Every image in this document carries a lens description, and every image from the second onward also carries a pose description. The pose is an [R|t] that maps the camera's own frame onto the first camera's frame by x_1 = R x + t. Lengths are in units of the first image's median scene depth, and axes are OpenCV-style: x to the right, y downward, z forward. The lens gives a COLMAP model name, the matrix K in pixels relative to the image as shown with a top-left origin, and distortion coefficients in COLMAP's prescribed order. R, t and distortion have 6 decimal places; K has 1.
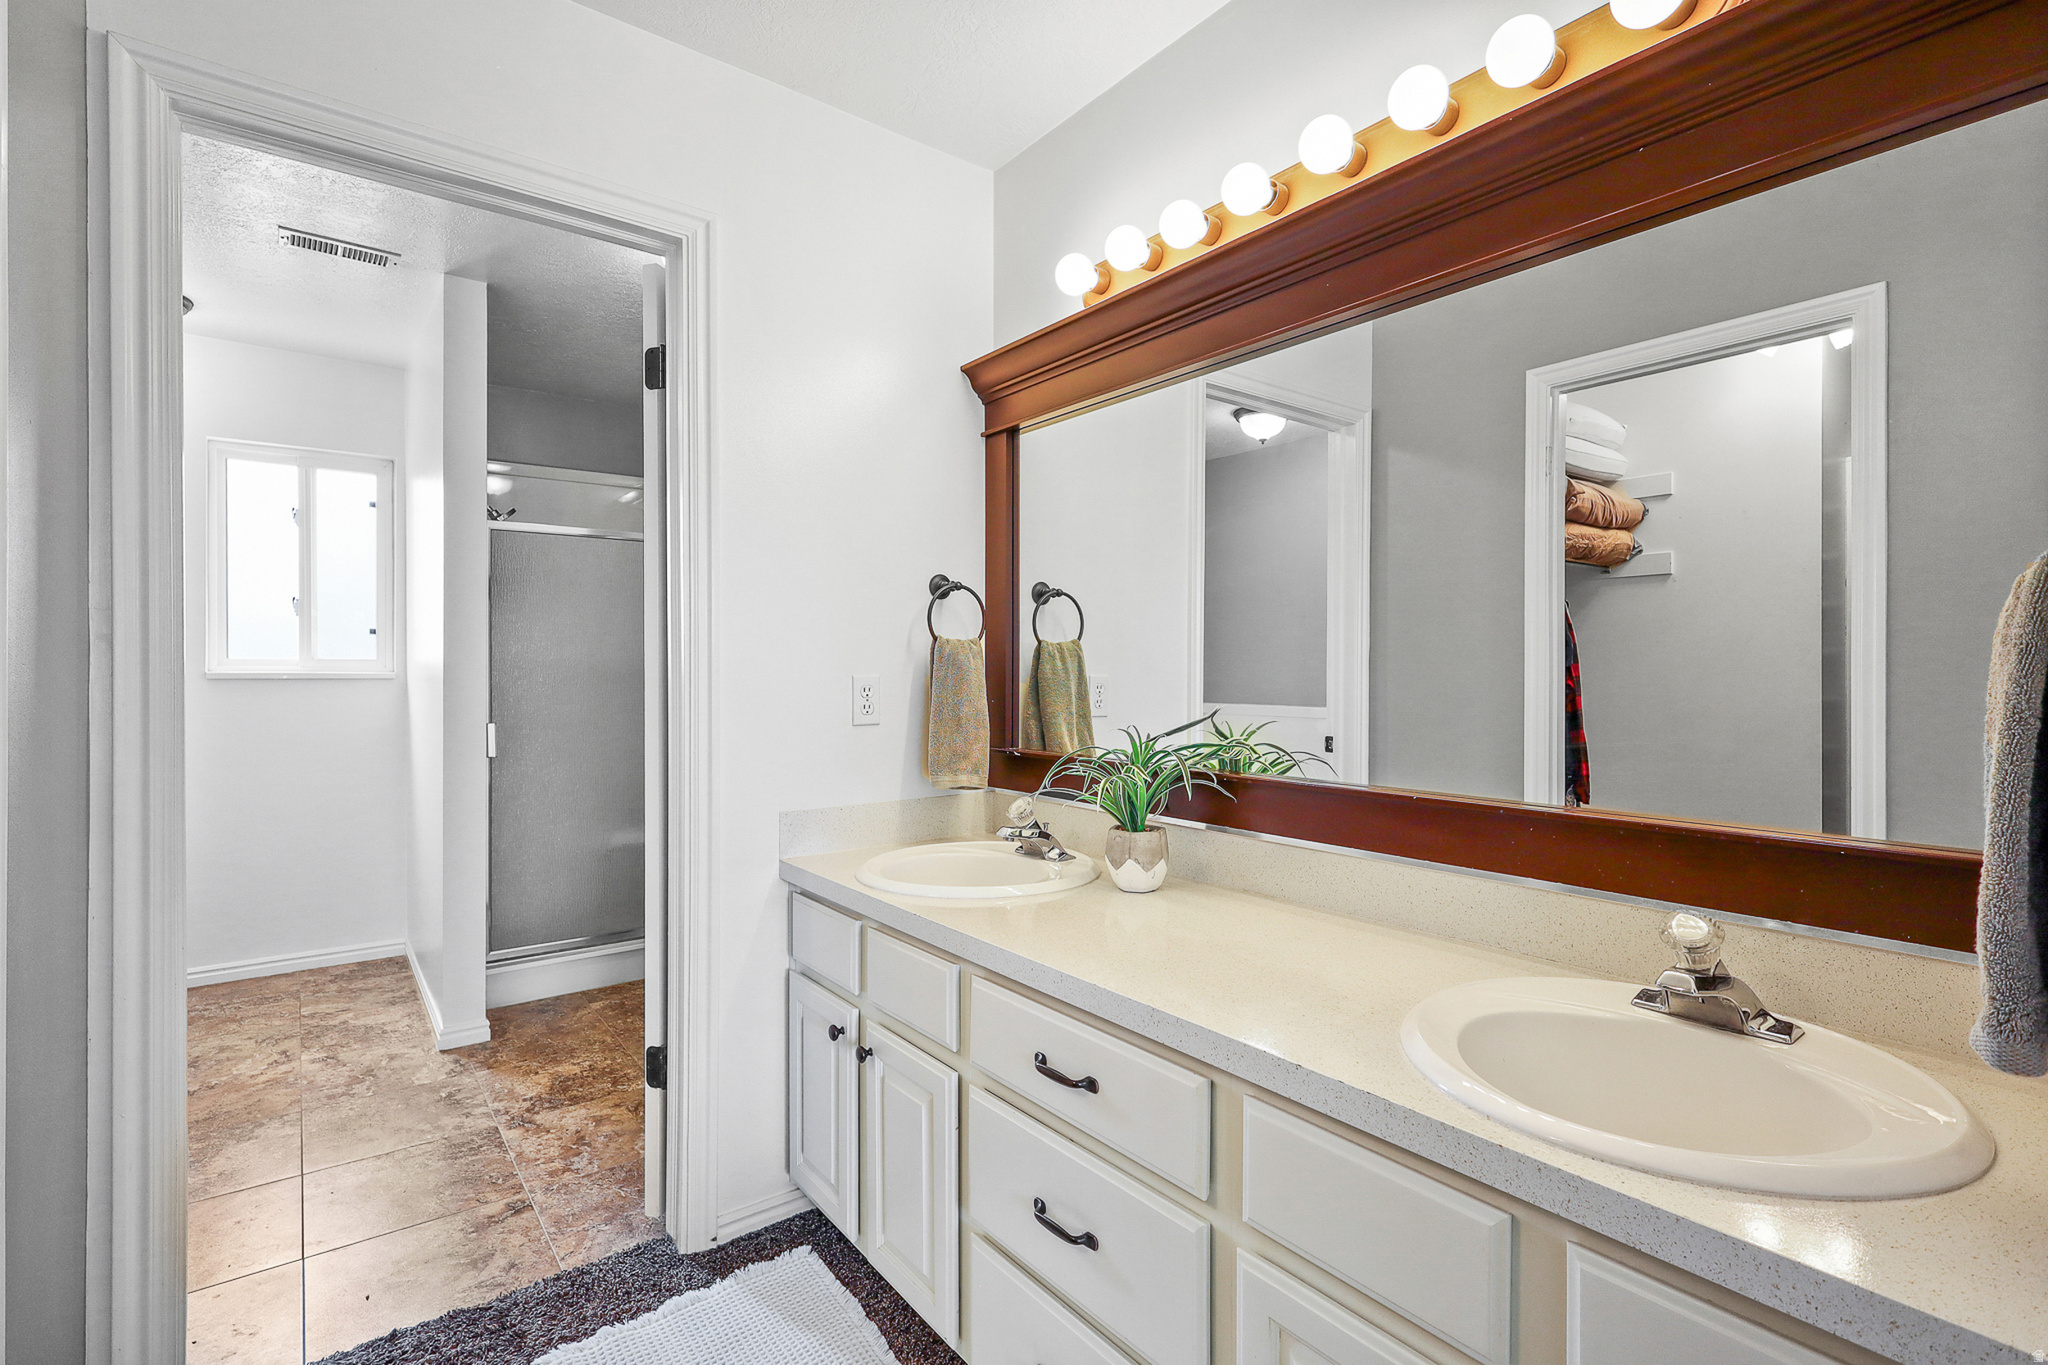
lens RADIAL K [[925.2, 0, 1024.0], [0, 925.2, 682.5], [0, 0, 1]] dist [-0.000262, -0.000180]
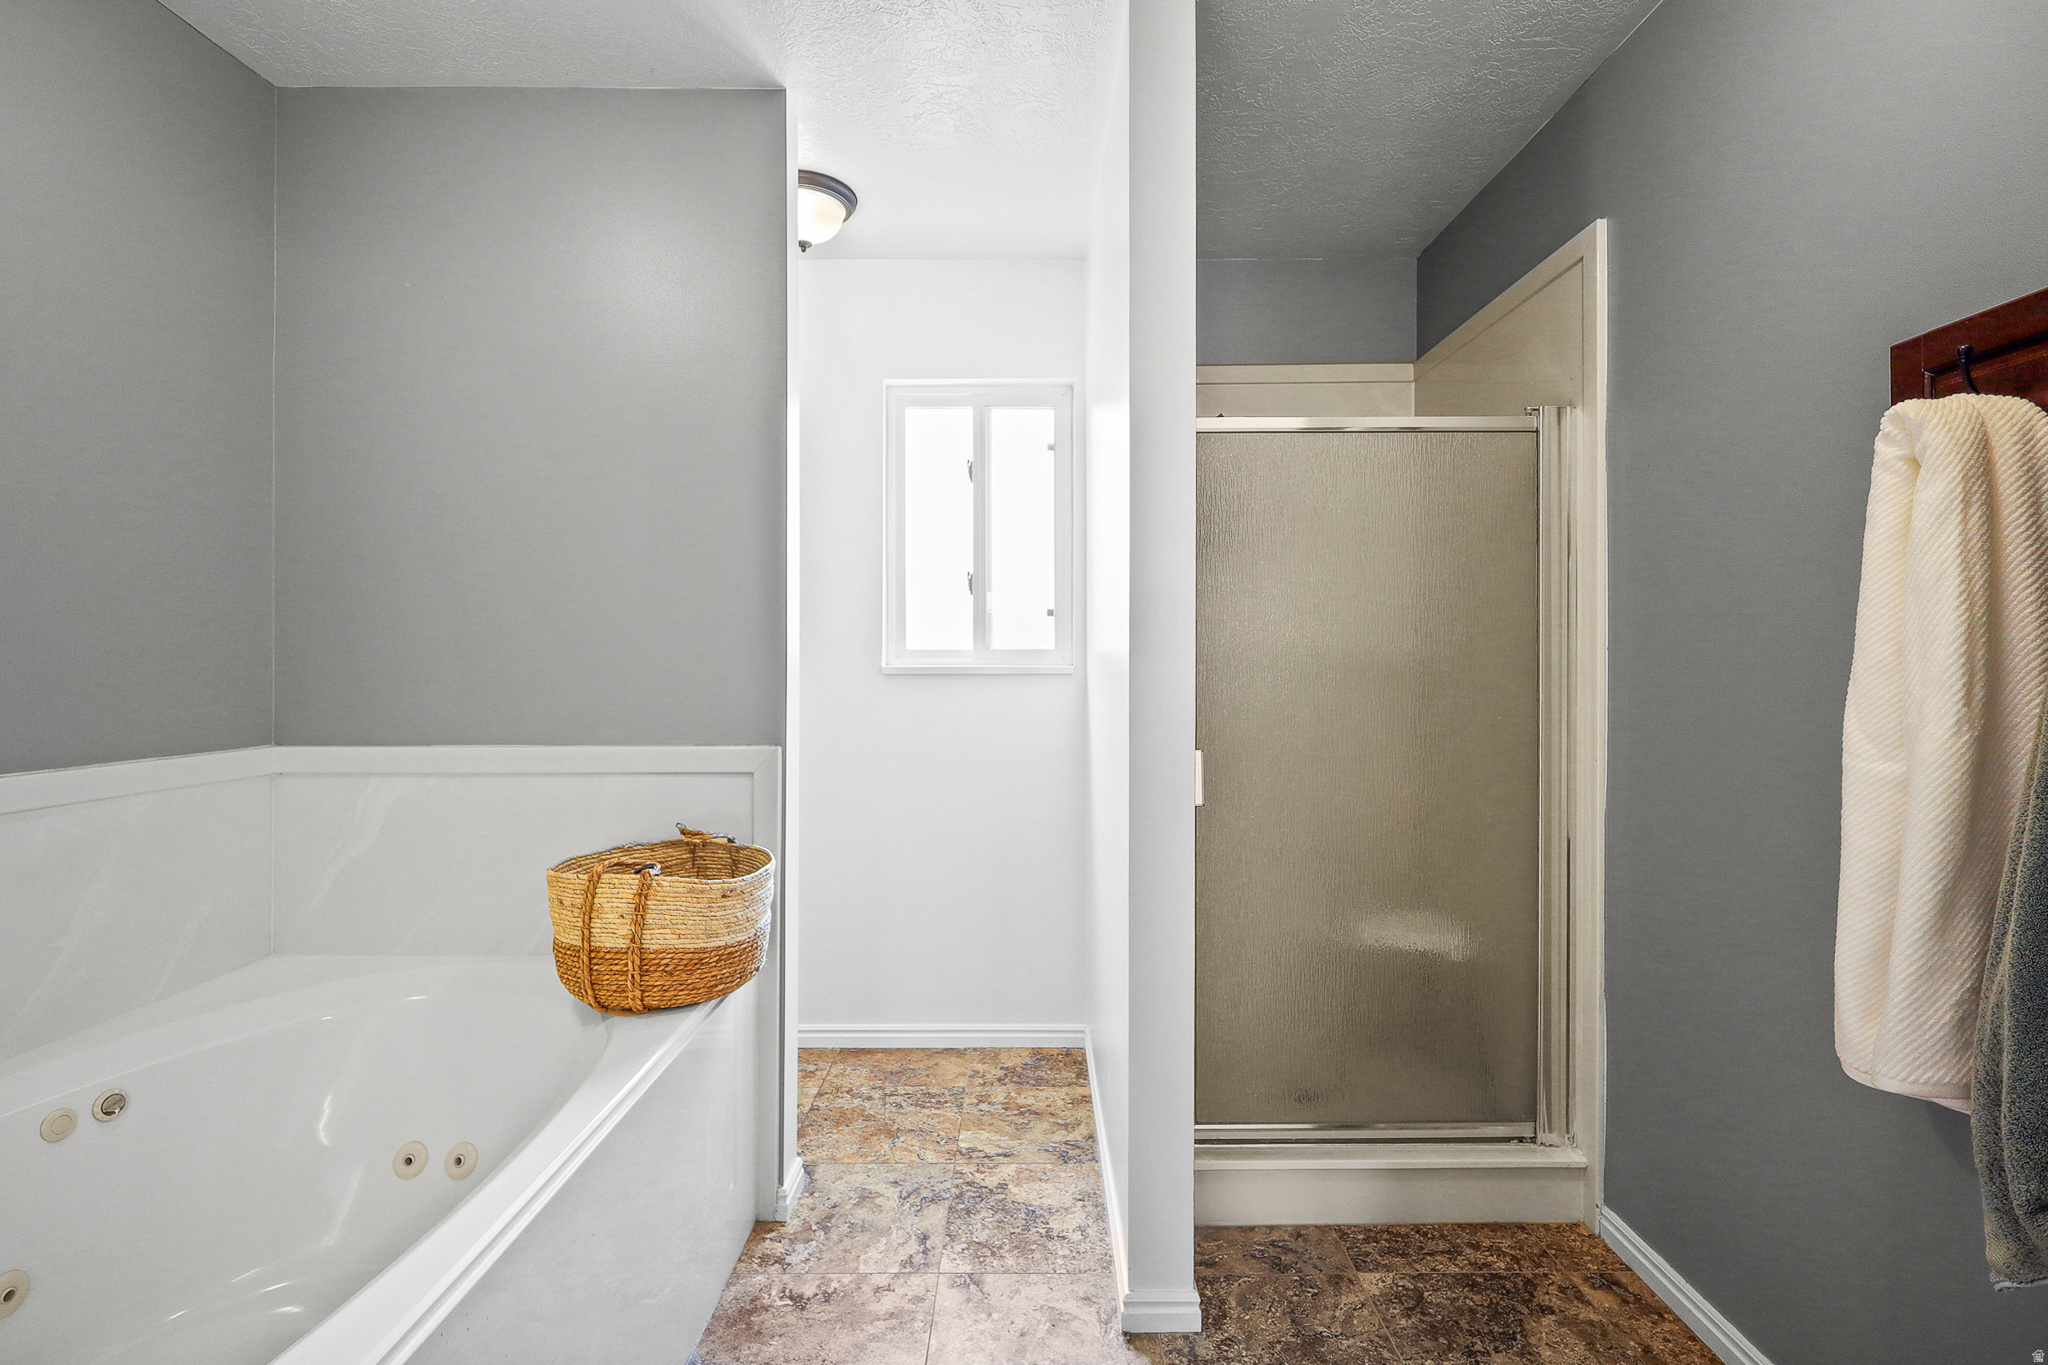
lens RADIAL K [[963.8, 0, 1018.7], [0, 963.8, 672.5], [0, 0, 1]] dist [-0.002227, -0.000230]
pose [[0.781976, -0.000277, -0.623308, -0.276908], [-0.001571, 0.999996, -0.002415, -0.004126], [0.623307, 0.002867, 0.781972, 0.438727]]
